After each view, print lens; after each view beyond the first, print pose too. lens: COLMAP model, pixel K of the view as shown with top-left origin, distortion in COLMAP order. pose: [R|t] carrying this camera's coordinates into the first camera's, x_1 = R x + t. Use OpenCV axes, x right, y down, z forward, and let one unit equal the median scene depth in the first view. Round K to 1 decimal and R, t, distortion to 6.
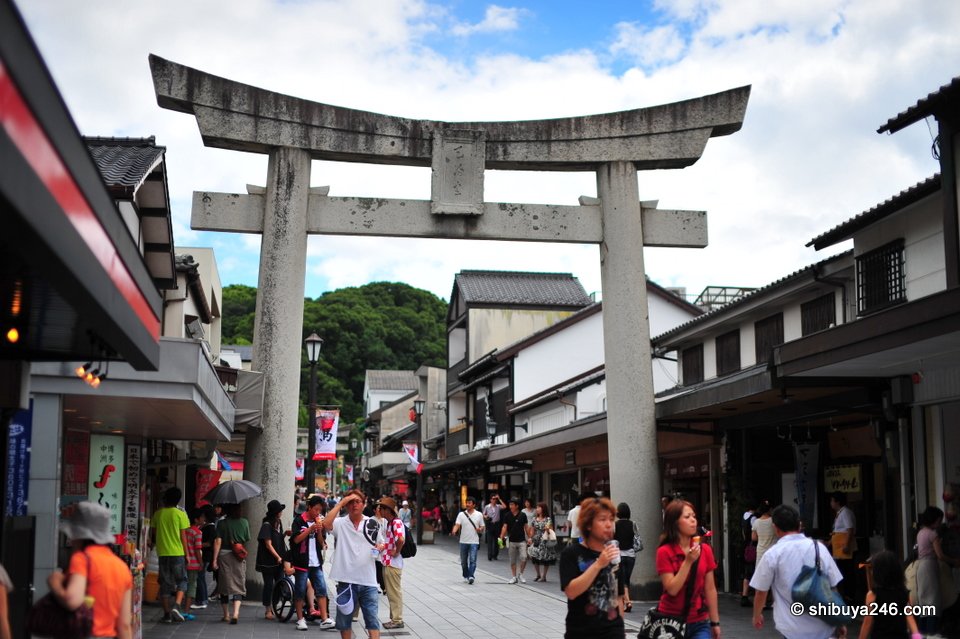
lens RADIAL K [[1283.2, 0, 474.4], [0, 1283.2, 321.9], [0, 0, 1]] dist [-0.110819, 0.000000]
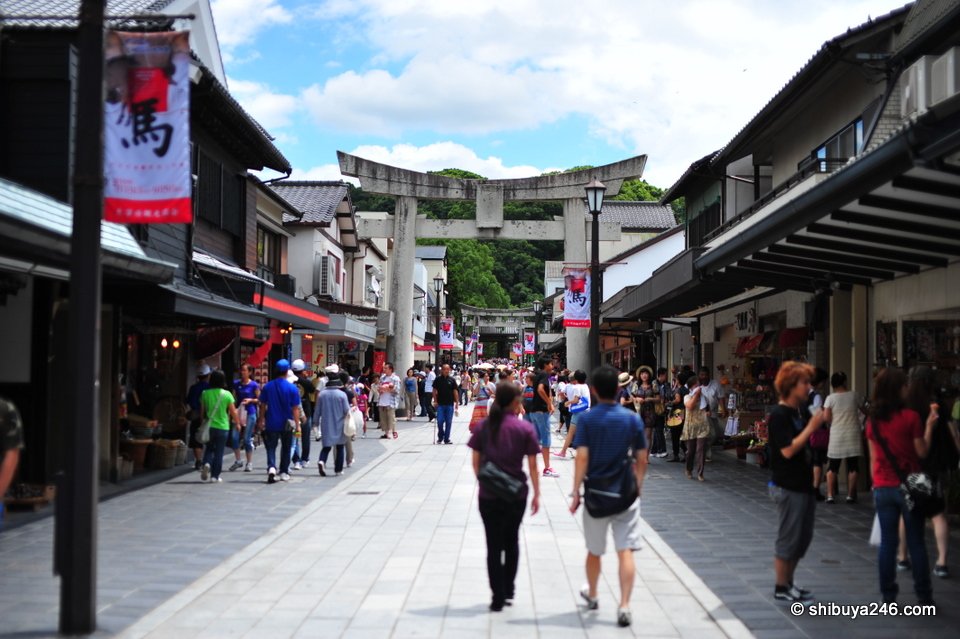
lens RADIAL K [[1283.2, 0, 481.1], [0, 1283.2, 317.5], [0, 0, 1]] dist [-0.110819, 0.000000]
pose [[0.985848, 0.002263, -0.167628, 0.304488], [0.014006, 0.995301, 0.095809, -0.134375], [0.167057, -0.096801, 0.981184, -0.958866]]
